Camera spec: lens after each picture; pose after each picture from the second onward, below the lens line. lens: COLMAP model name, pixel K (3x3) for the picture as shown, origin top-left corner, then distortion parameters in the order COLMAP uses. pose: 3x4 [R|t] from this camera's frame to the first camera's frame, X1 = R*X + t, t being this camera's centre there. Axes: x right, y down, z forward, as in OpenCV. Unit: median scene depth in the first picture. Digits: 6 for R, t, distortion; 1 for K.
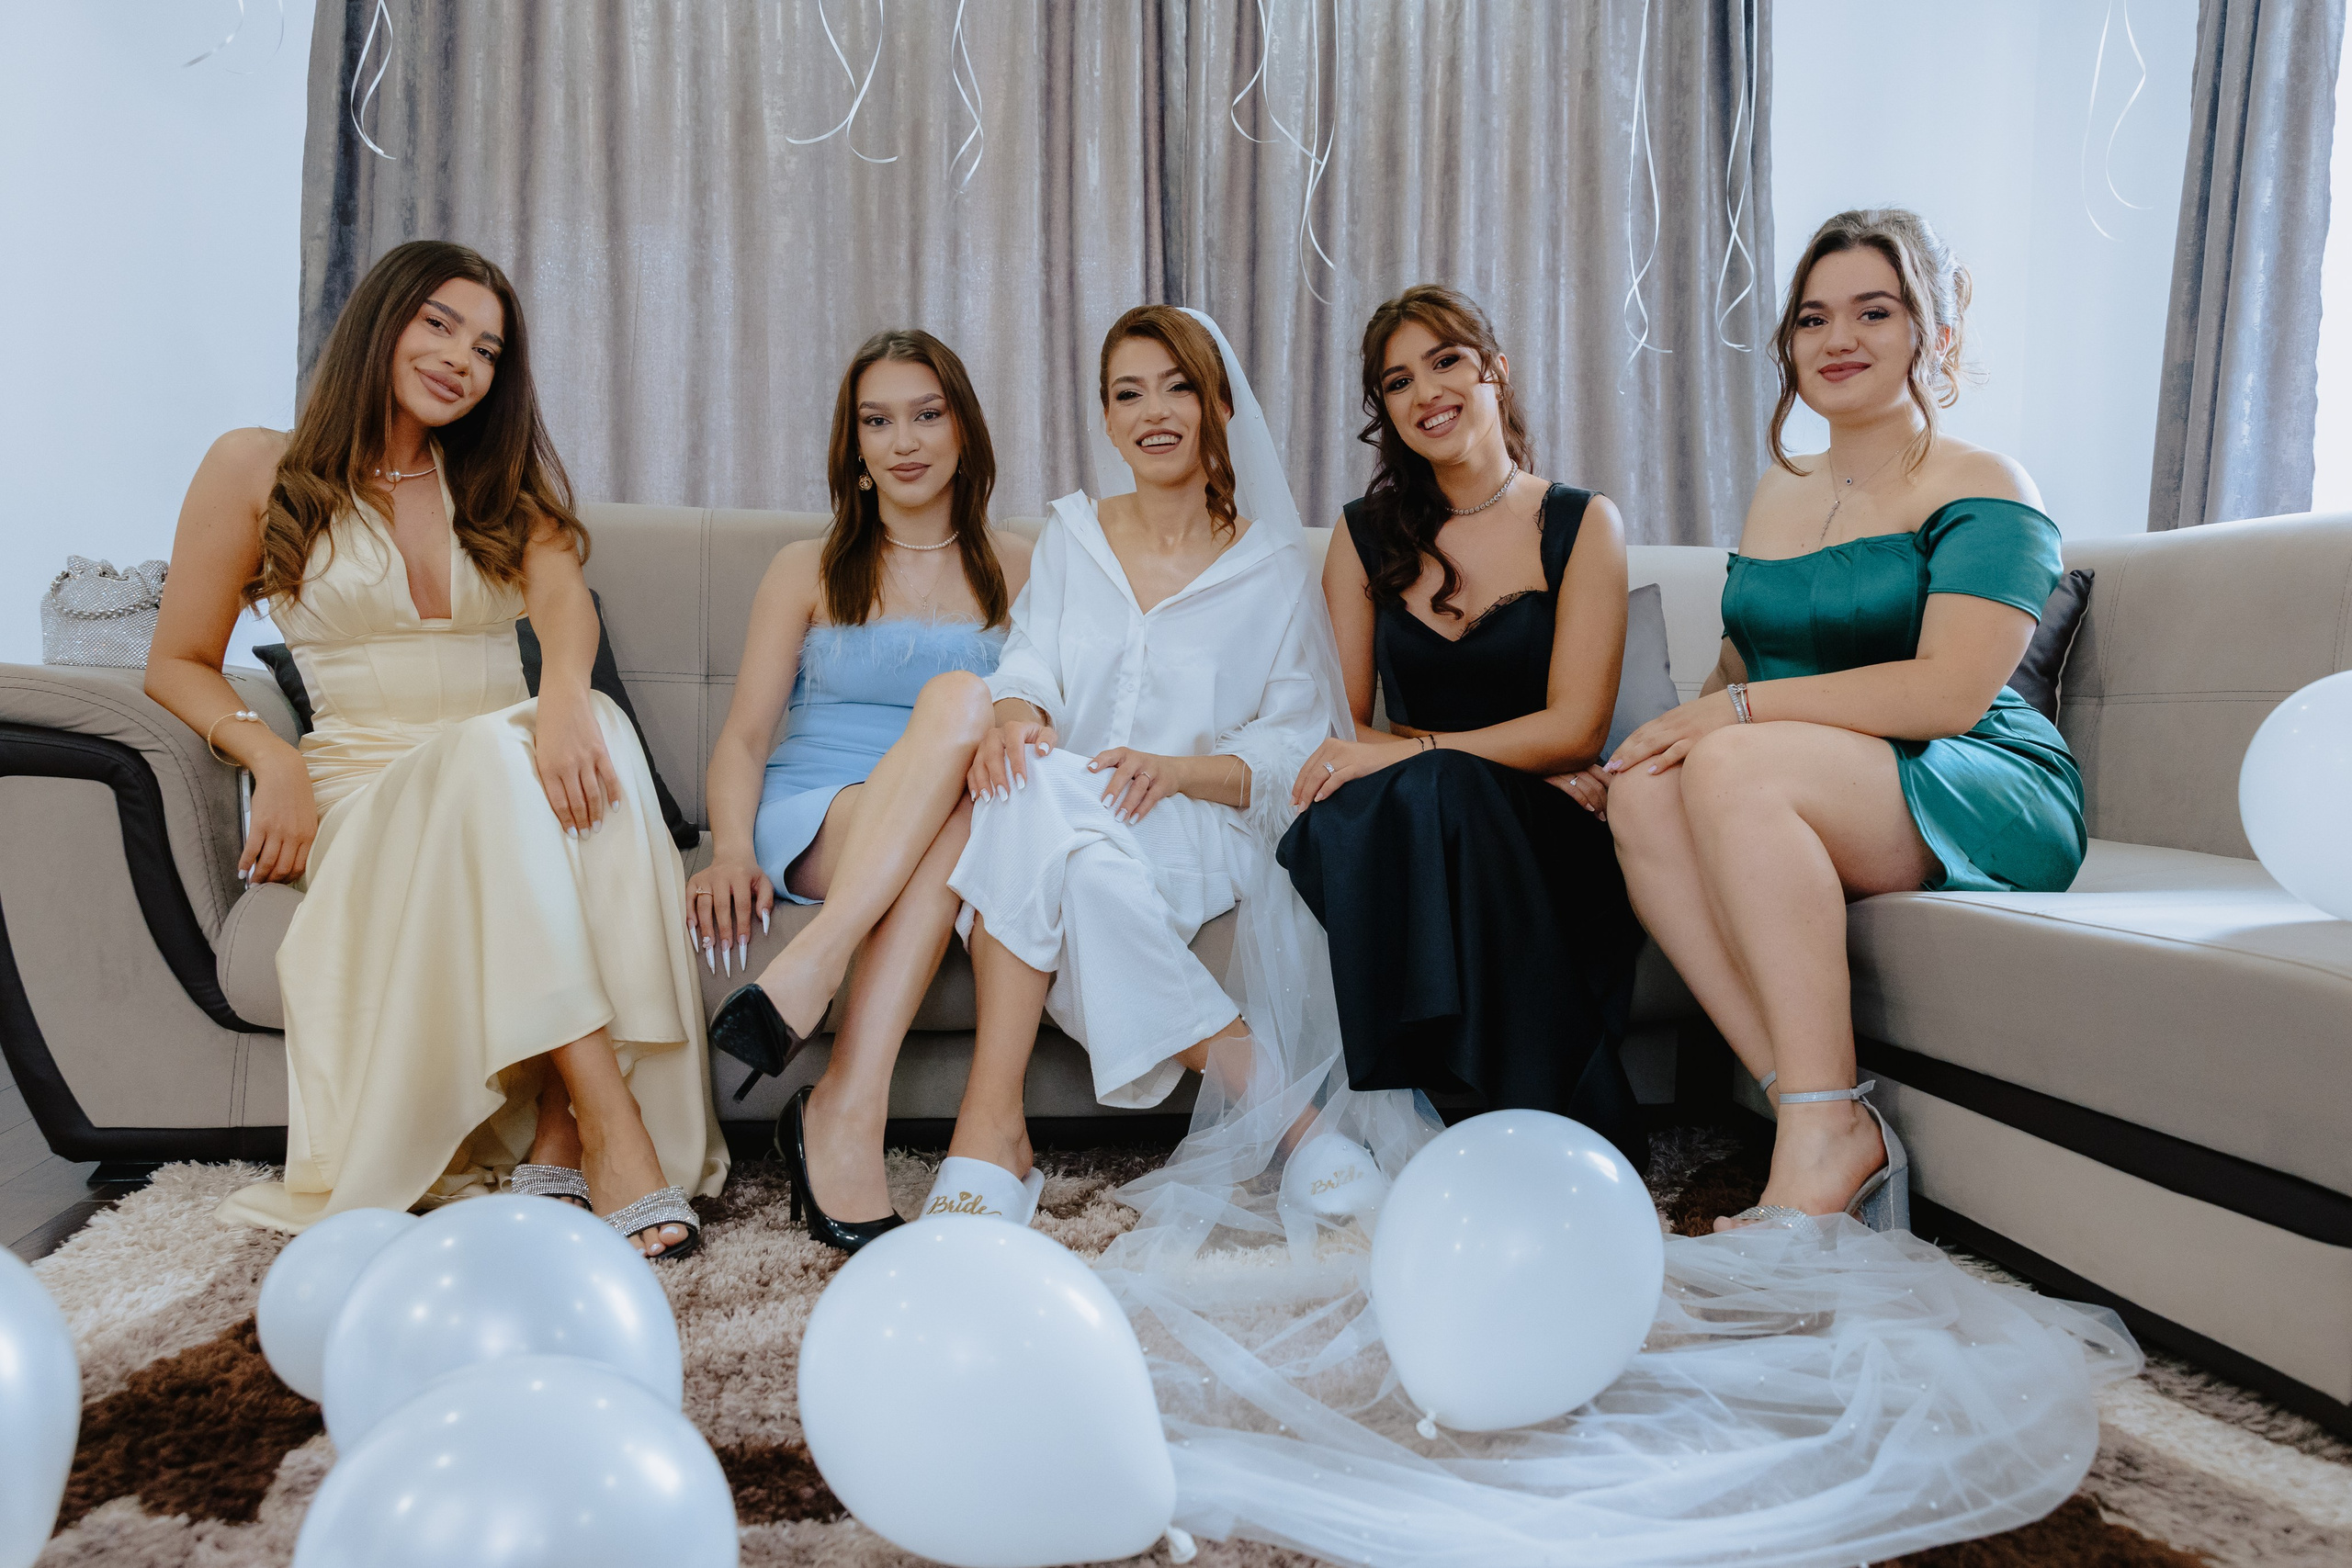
lens RADIAL K [[1961.4, 0, 1201.3], [0, 1961.4, 784.7], [0, 0, 1]] dist [0.032546, 0.016484]
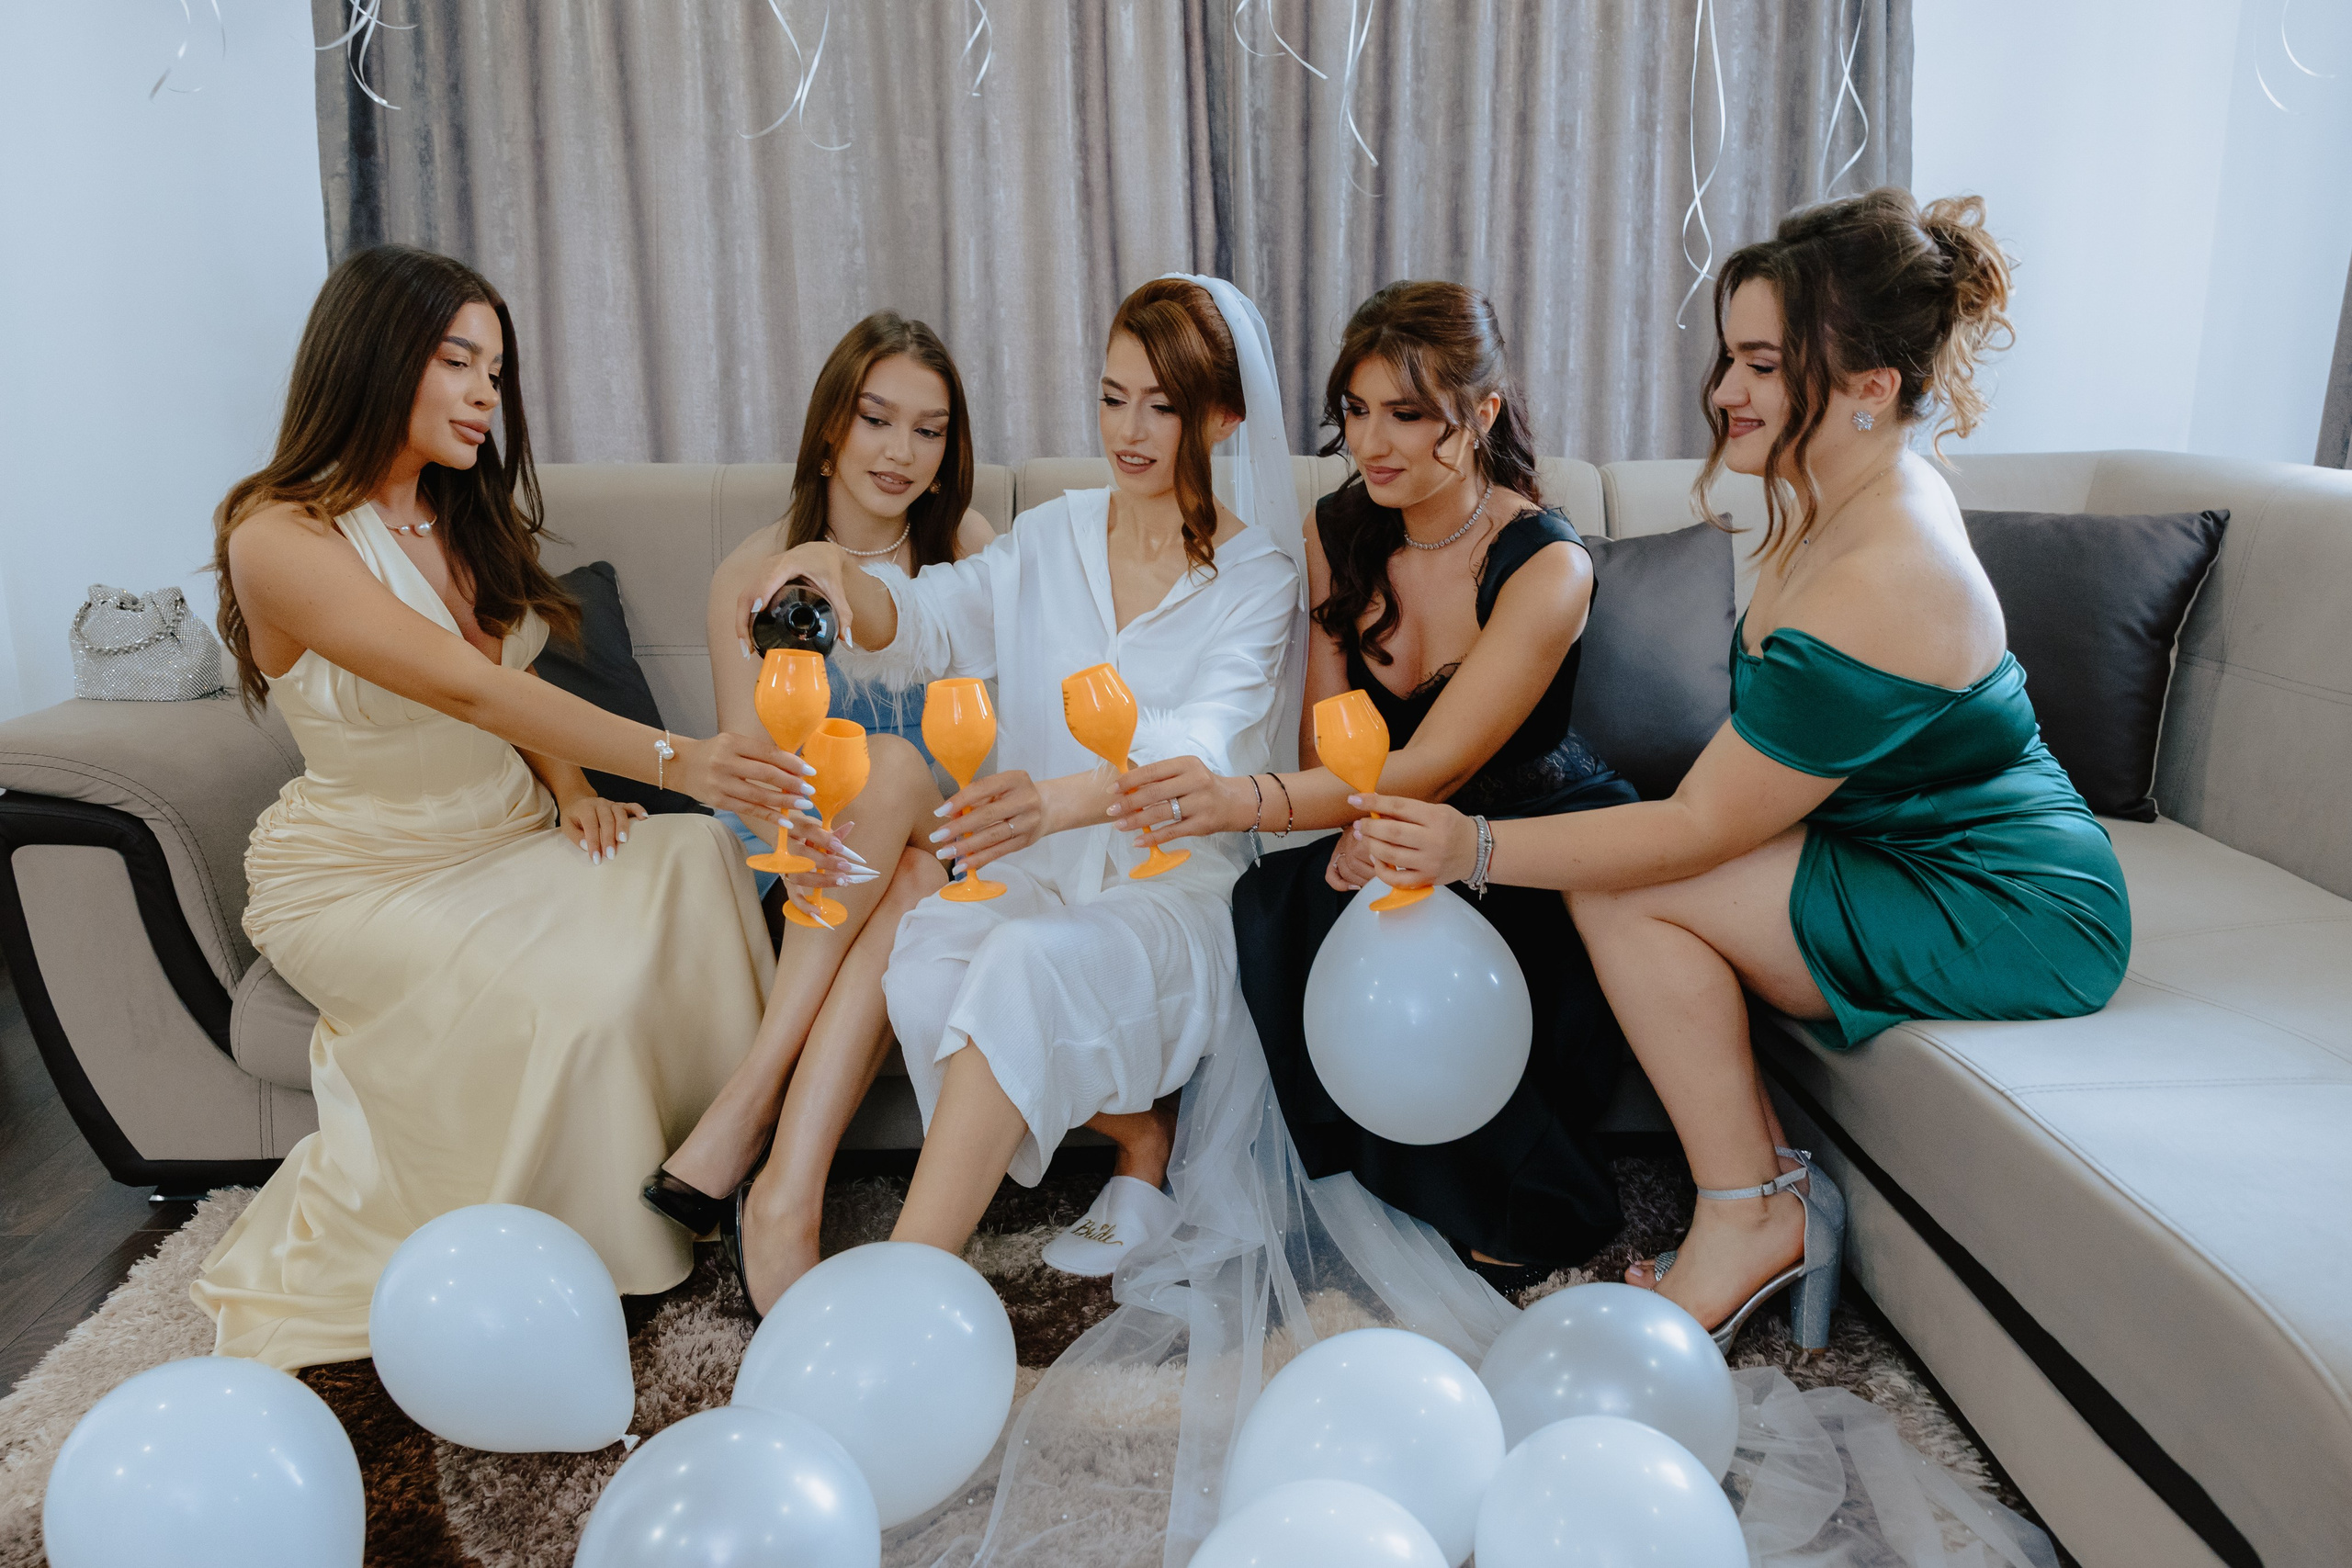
lens RADIAL K [[1961.4, 0, 1163.2], [0, 1961.4, 771.1], [0, 0, 1]] dist [0.032546, 0.016484]
pose [[0.989163, 0.003550, -0.146782, 0.101173], [0.023298, 0.983247, 0.180782, -0.148456], [0.144965, -0.182243, 0.972509, 0.047371]]
